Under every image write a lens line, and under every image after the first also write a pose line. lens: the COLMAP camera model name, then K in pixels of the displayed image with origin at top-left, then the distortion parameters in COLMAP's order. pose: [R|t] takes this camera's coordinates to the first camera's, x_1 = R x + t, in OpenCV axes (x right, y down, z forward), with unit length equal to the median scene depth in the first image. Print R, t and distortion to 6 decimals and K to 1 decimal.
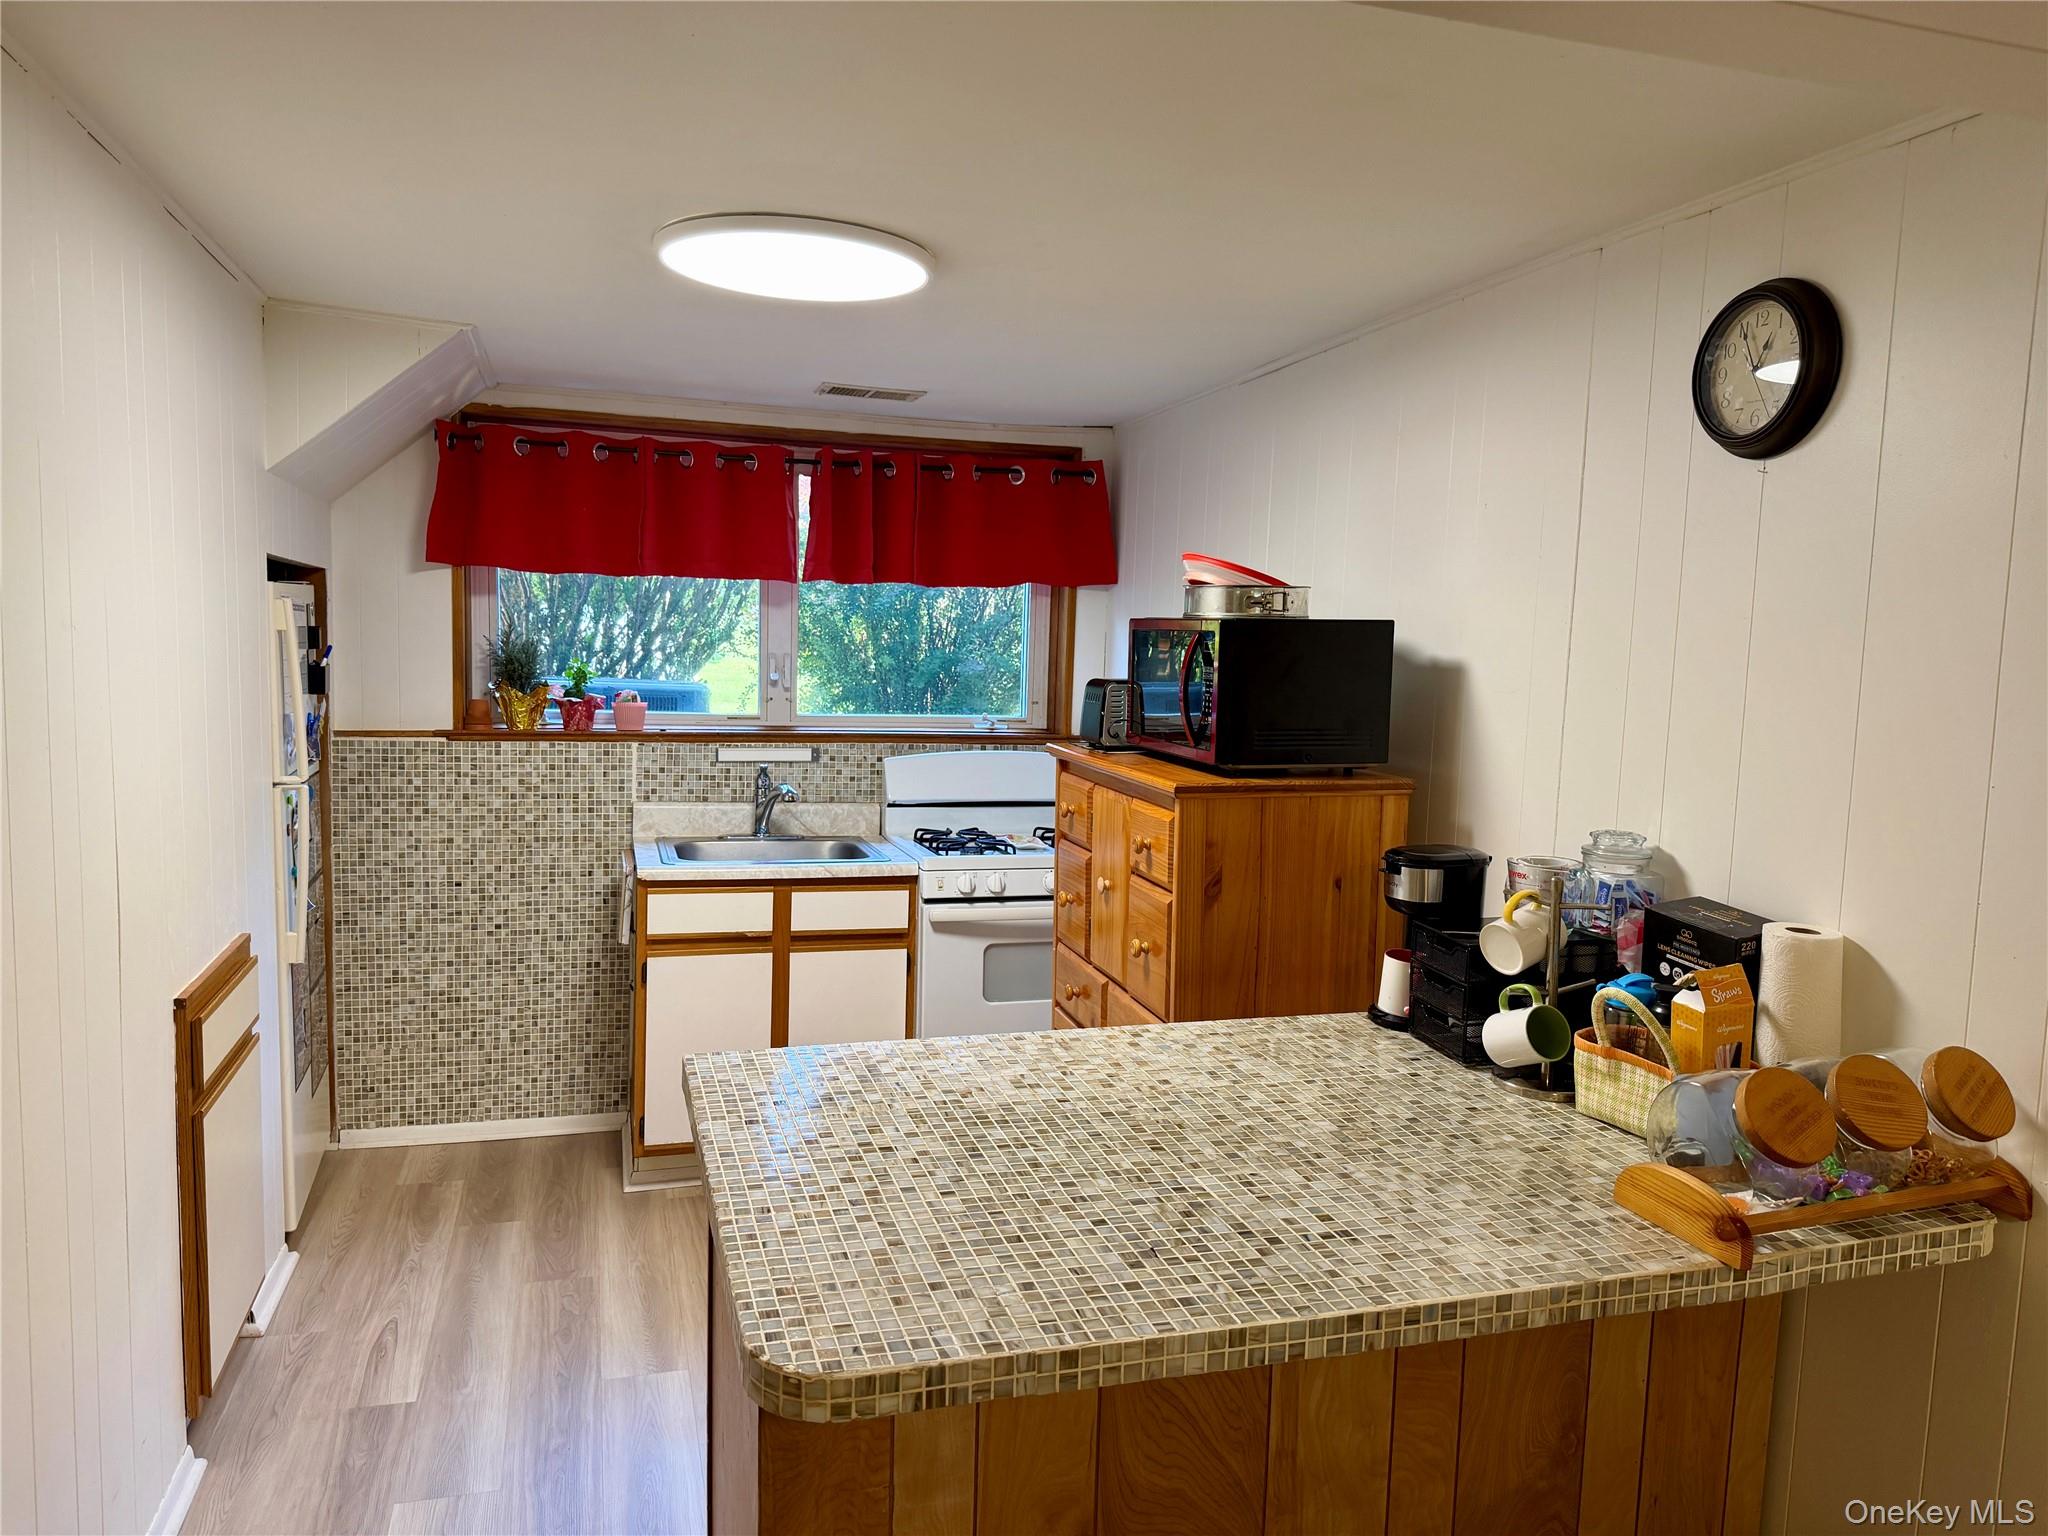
lens RADIAL K [[1444.2, 0, 1023.8], [0, 1444.2, 769.0], [0, 0, 1]] dist [0.046073, -0.014761]
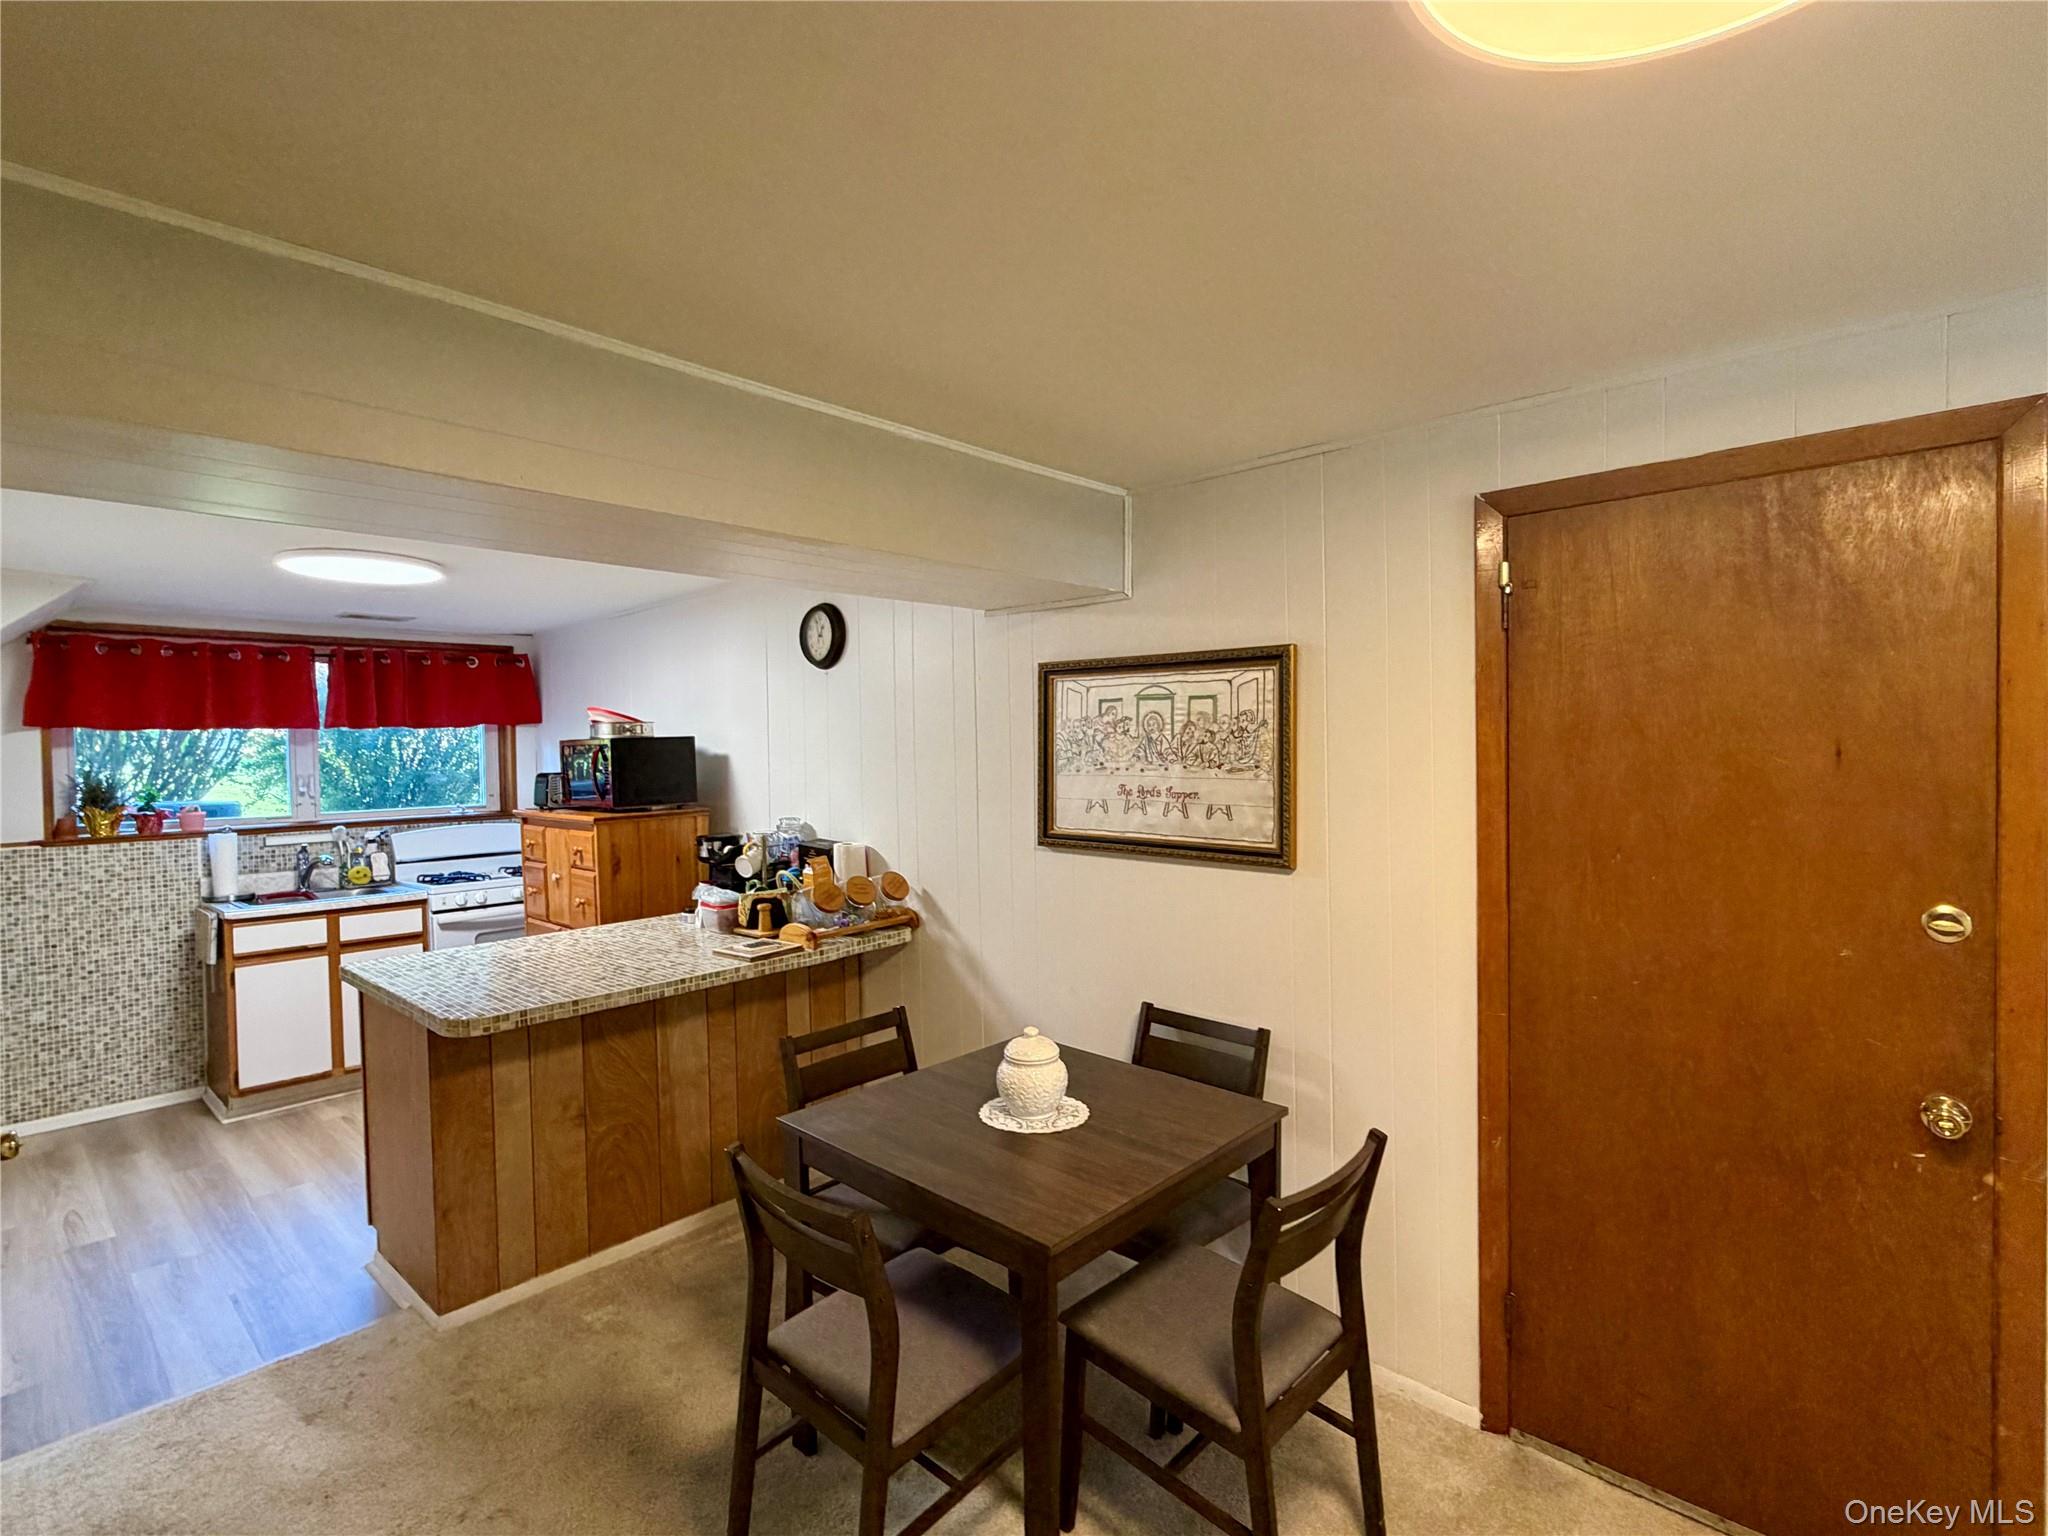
lens RADIAL K [[991.4, 0, 1034.1], [0, 991.4, 770.6], [0, 0, 1]] dist [0.003356, -0.000772]
pose [[0.854323, -0.061291, 0.516116, -0.059882], [0.096715, 0.994426, -0.041999, 0.044489], [-0.510665, 0.085797, 0.855488, -0.388328]]
